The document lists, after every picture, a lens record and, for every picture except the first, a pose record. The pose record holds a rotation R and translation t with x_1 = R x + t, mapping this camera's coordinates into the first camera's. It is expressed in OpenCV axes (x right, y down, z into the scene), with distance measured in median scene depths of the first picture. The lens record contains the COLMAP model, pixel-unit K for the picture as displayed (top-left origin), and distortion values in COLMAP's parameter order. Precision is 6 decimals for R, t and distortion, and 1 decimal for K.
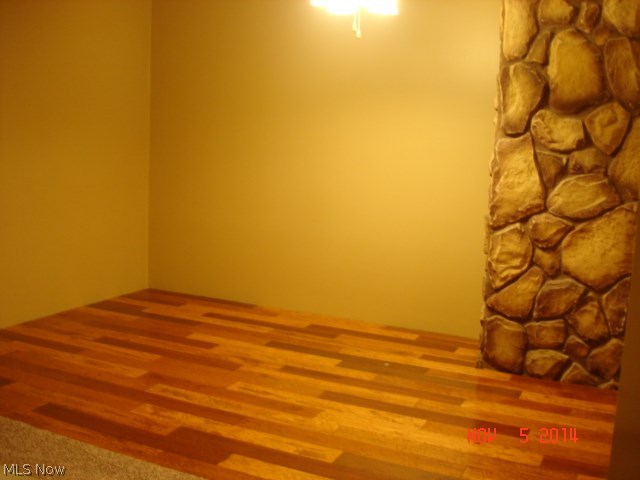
lens RADIAL K [[713.5, 0, 319.6], [0, 713.5, 239.1], [0, 0, 1]] dist [-0.103312, 0.000000]
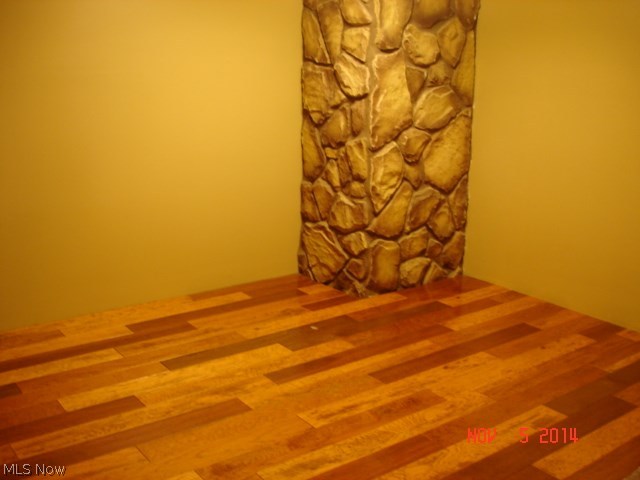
lens RADIAL K [[713.5, 0, 319.9], [0, 713.5, 241.0], [0, 0, 1]] dist [-0.103312, 0.000000]
pose [[0.486953, -0.248019, 0.837474, -0.640970], [0.137298, 0.968652, 0.207035, -0.109161], [-0.862569, 0.014167, 0.505741, 0.603031]]
